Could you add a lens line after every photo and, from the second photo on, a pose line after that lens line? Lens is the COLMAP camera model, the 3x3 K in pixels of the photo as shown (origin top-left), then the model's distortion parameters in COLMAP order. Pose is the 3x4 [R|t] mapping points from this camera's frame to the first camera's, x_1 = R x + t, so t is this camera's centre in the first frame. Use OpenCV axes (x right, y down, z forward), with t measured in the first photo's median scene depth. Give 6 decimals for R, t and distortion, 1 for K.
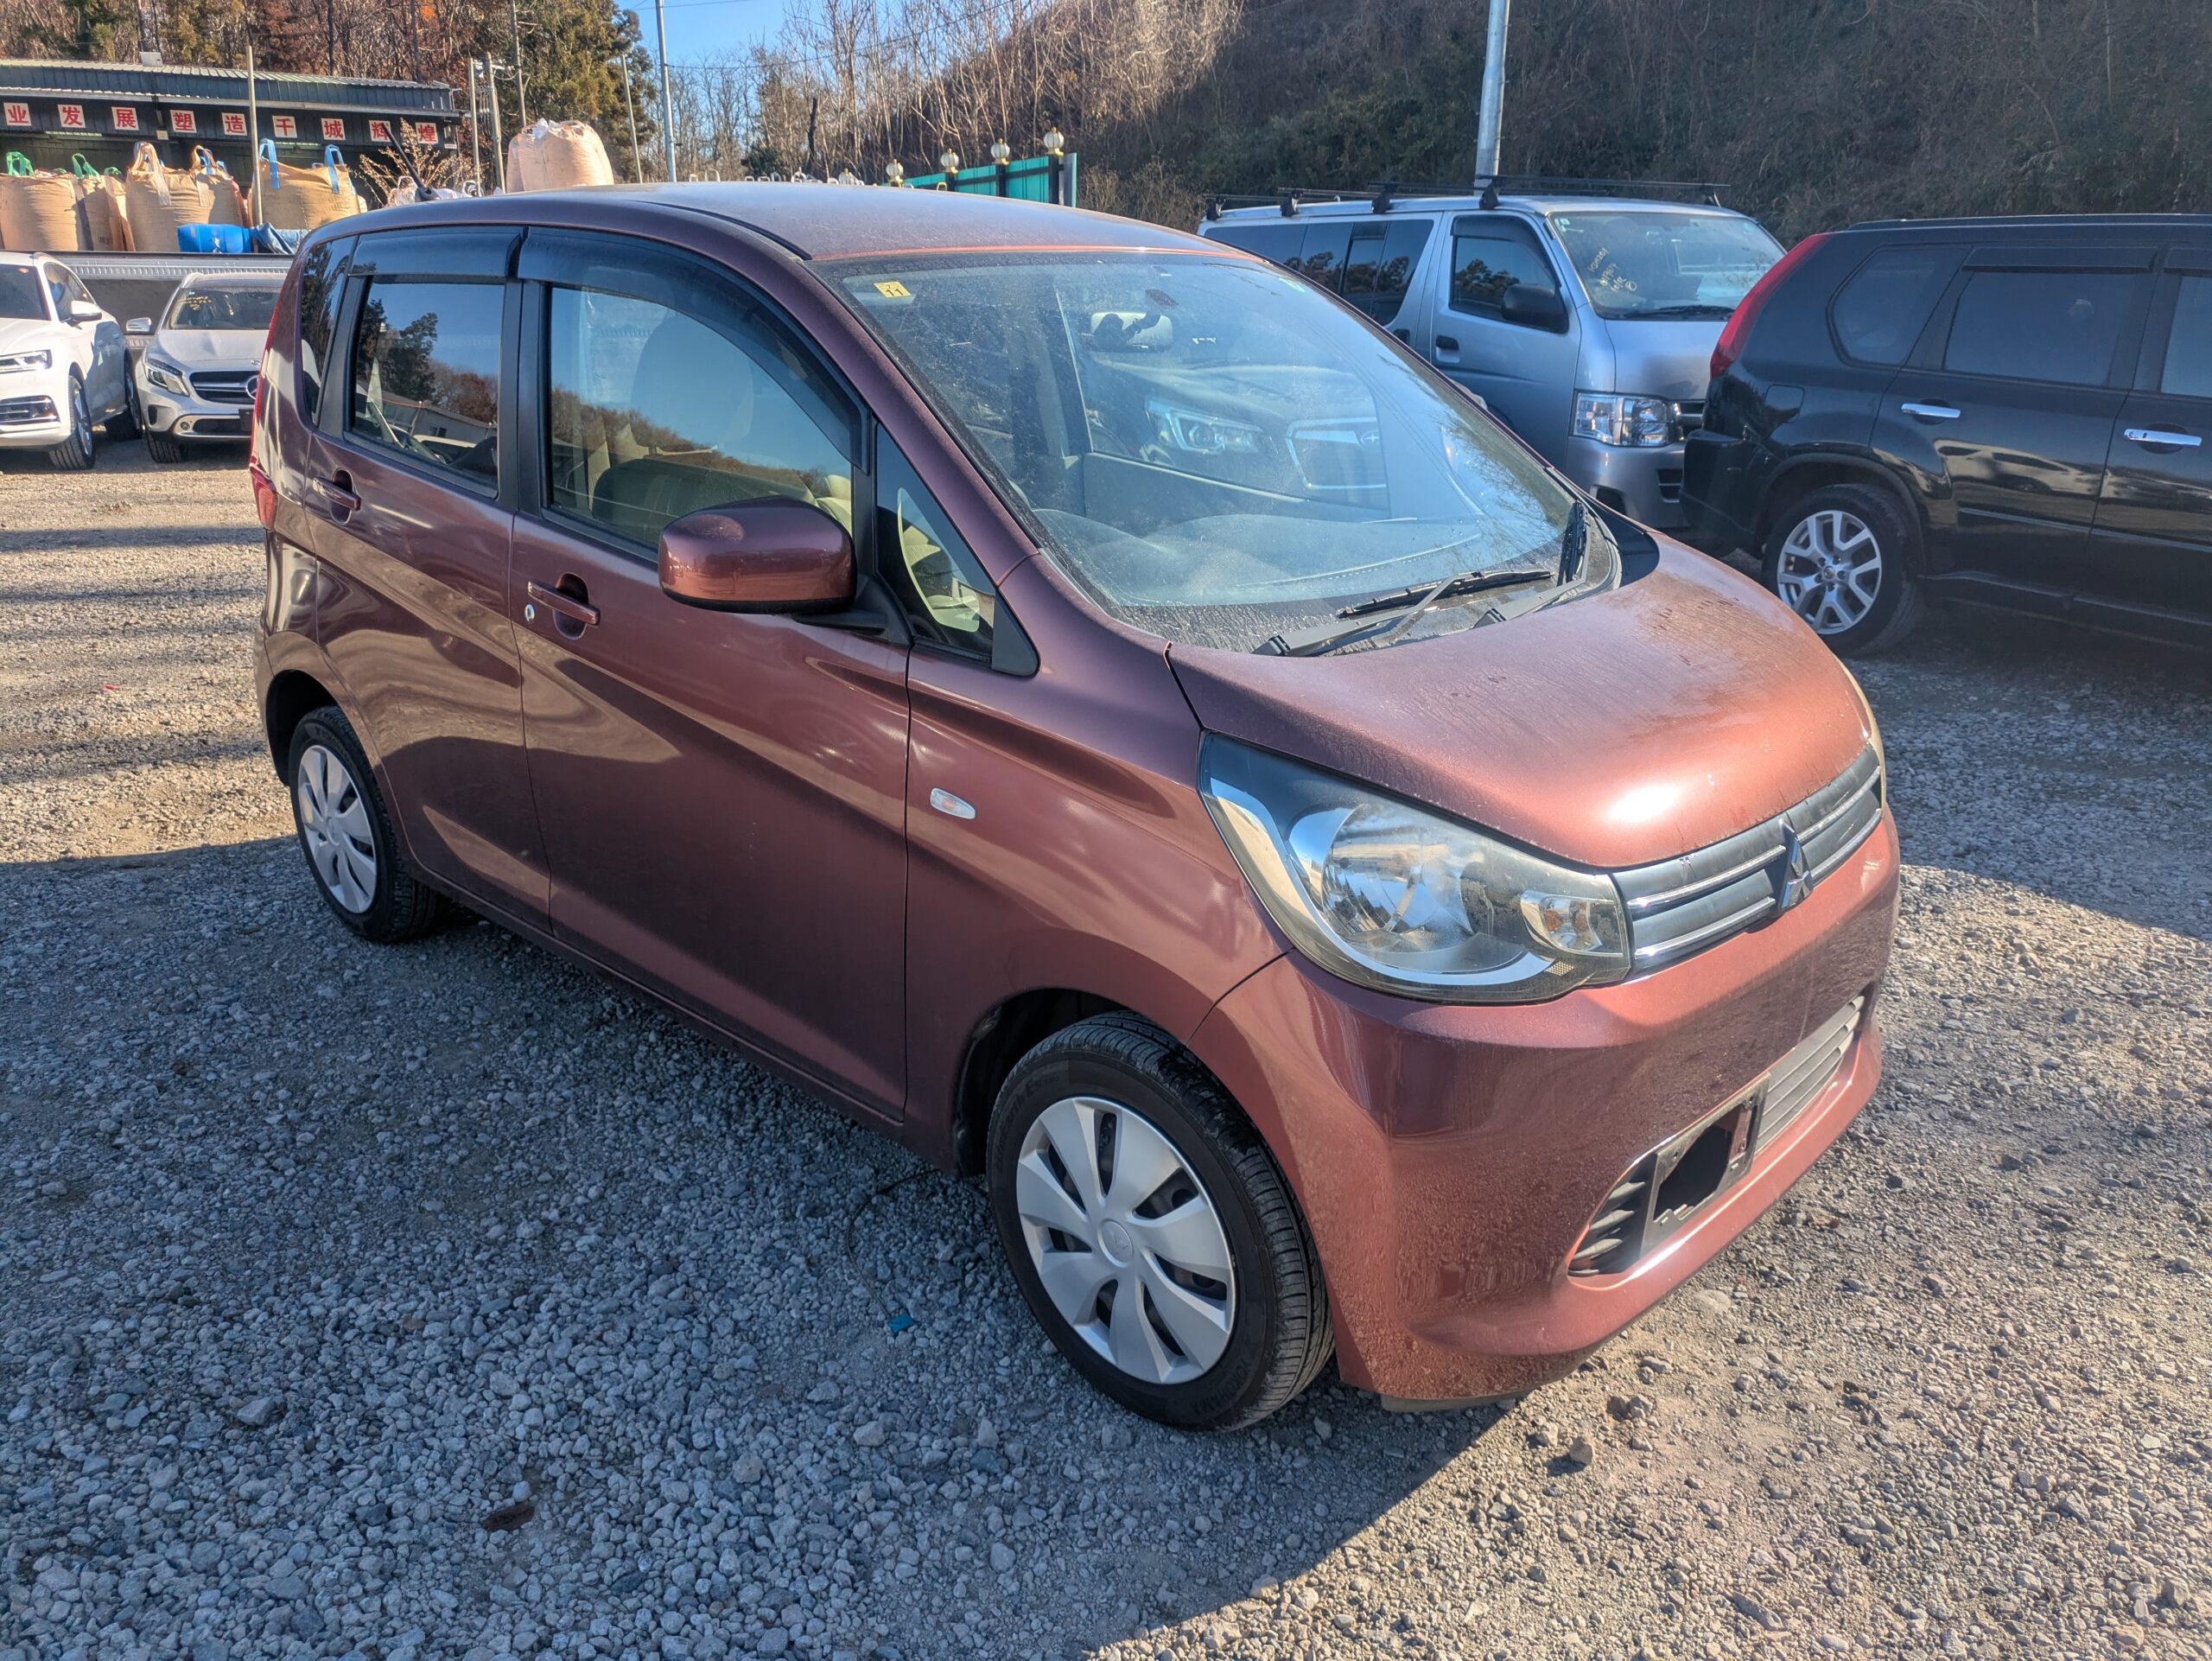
lens RADIAL K [[1678.7, 0, 1106.0], [0, 1678.7, 830.5], [0, 0, 1]] dist [0.018872, -0.005079]
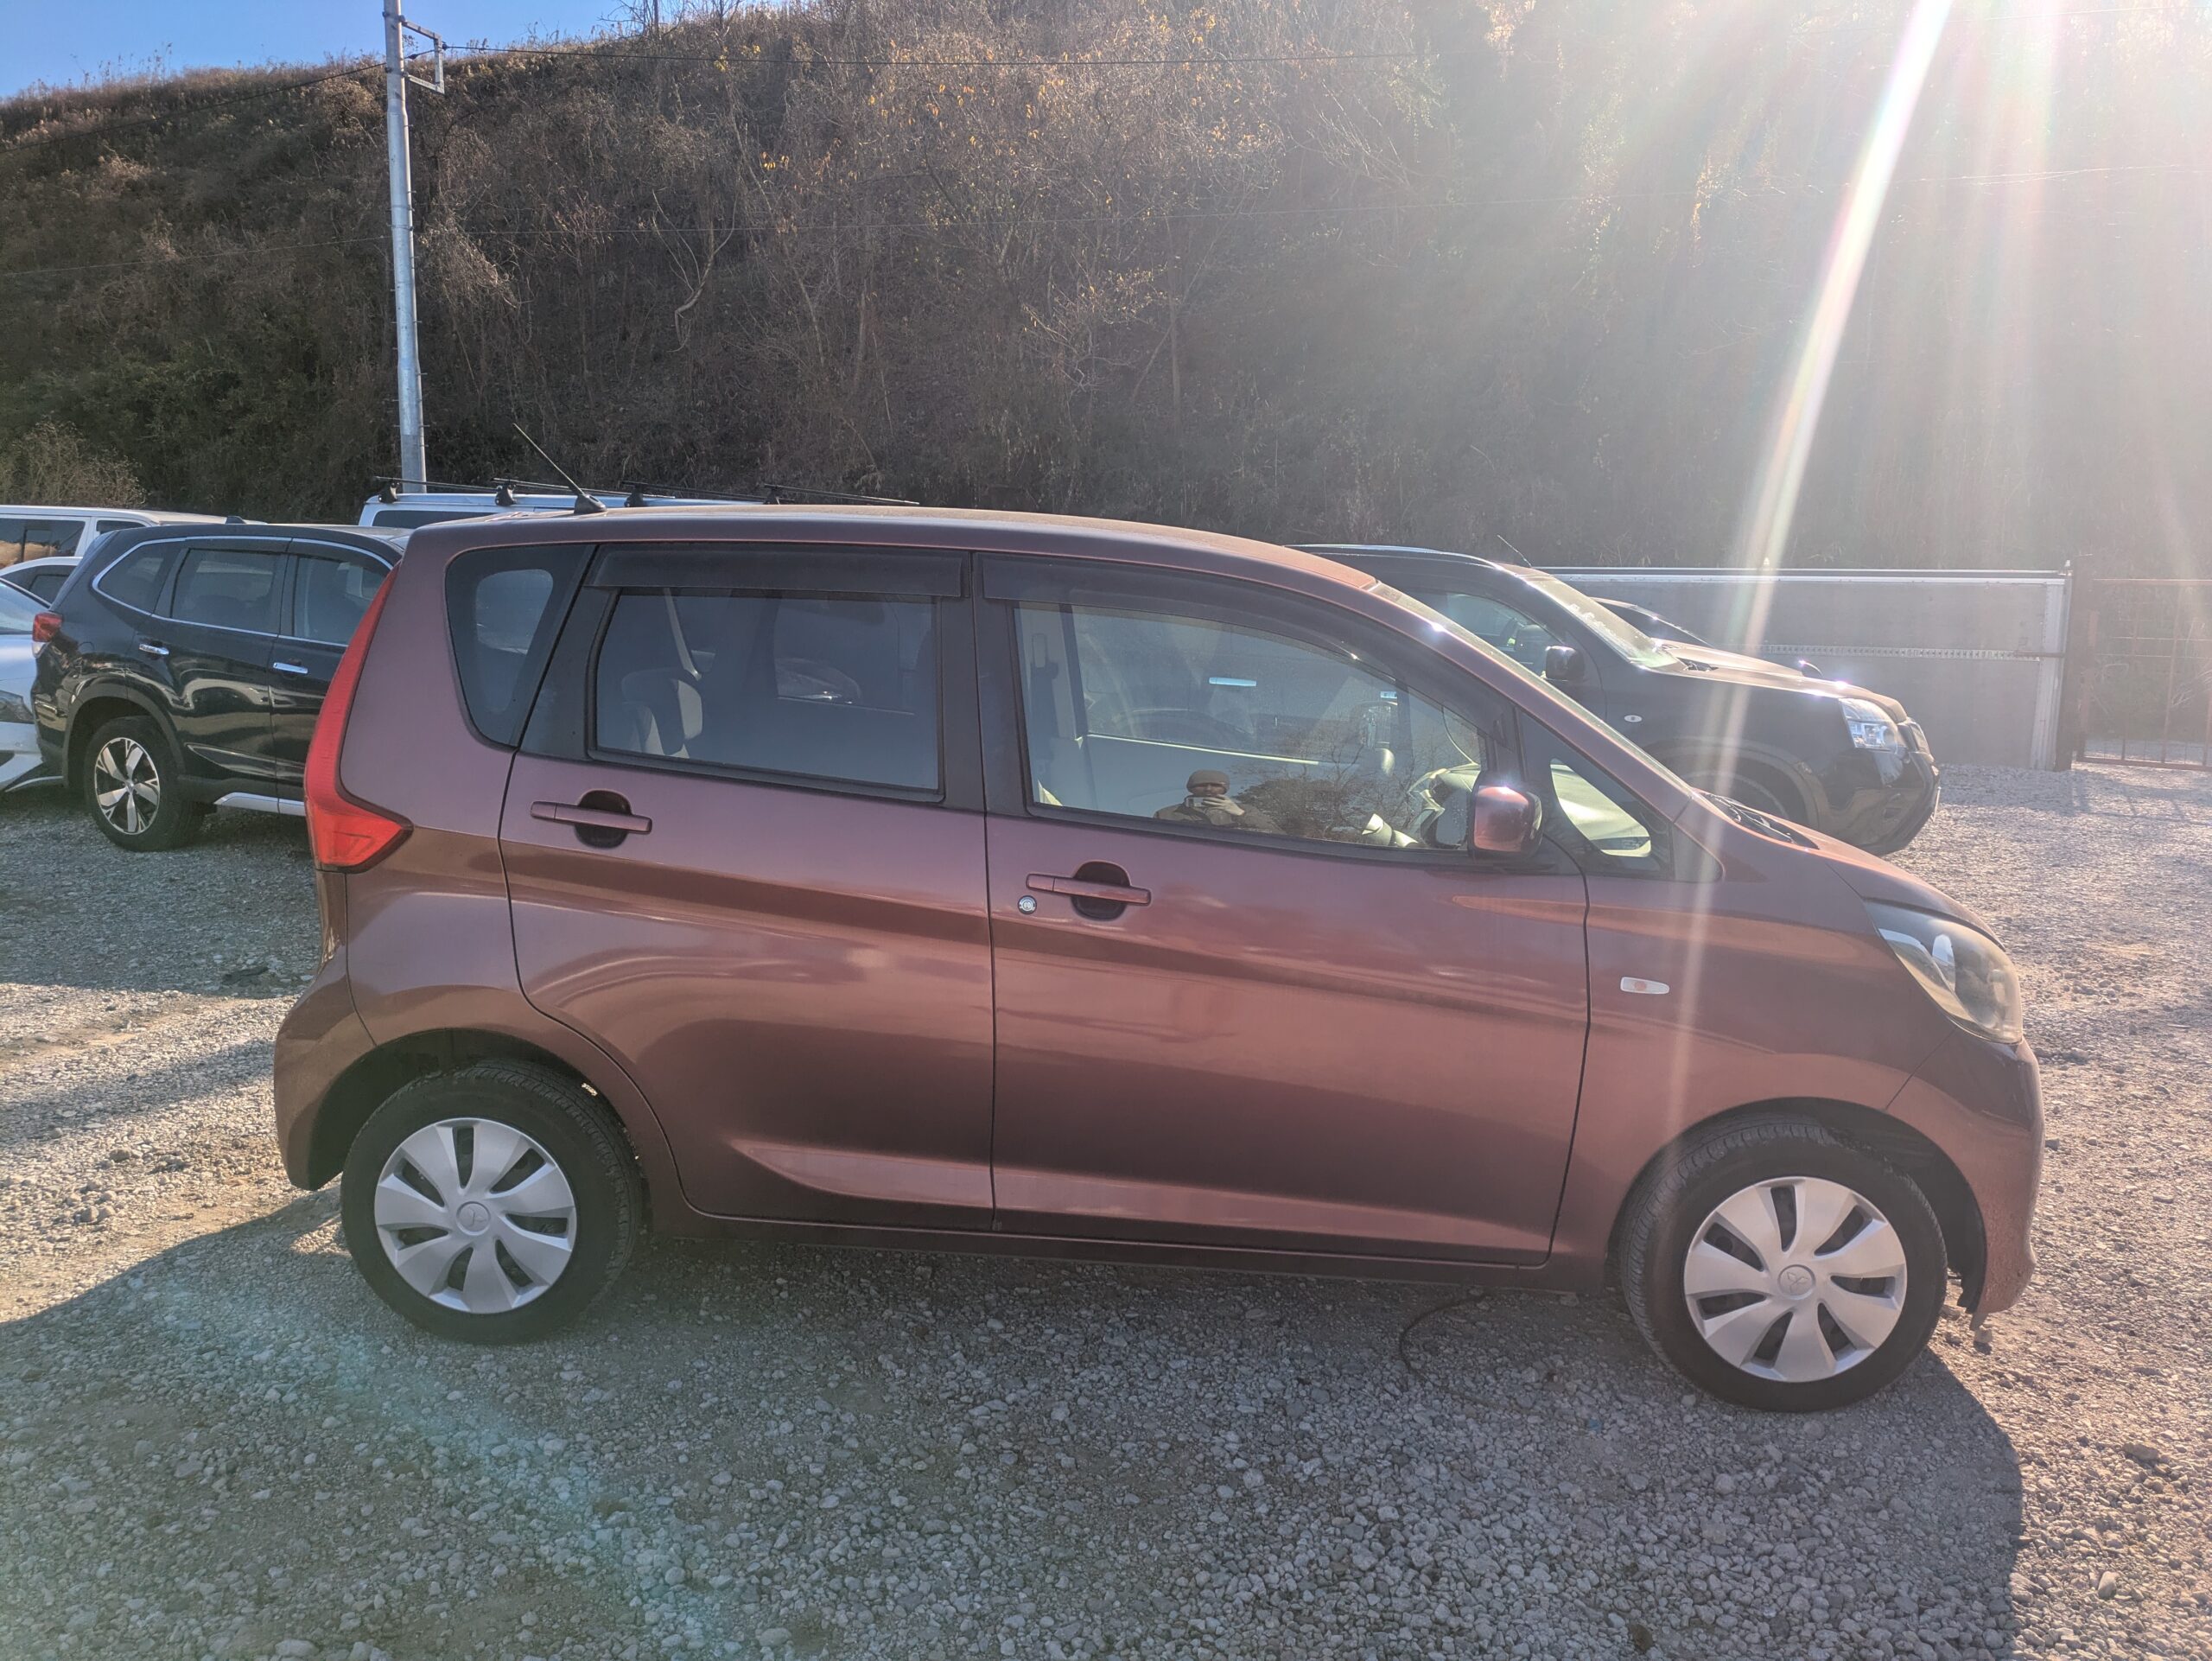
lens RADIAL K [[1678.7, 0, 1106.0], [0, 1678.7, 830.5], [0, 0, 1]] dist [0.018872, -0.005079]
pose [[0.761008, -0.088531, 0.642674, -1.002171], [0.179746, 0.980635, -0.077756, -0.089798], [-0.623345, 0.174690, 0.762184, 0.177159]]
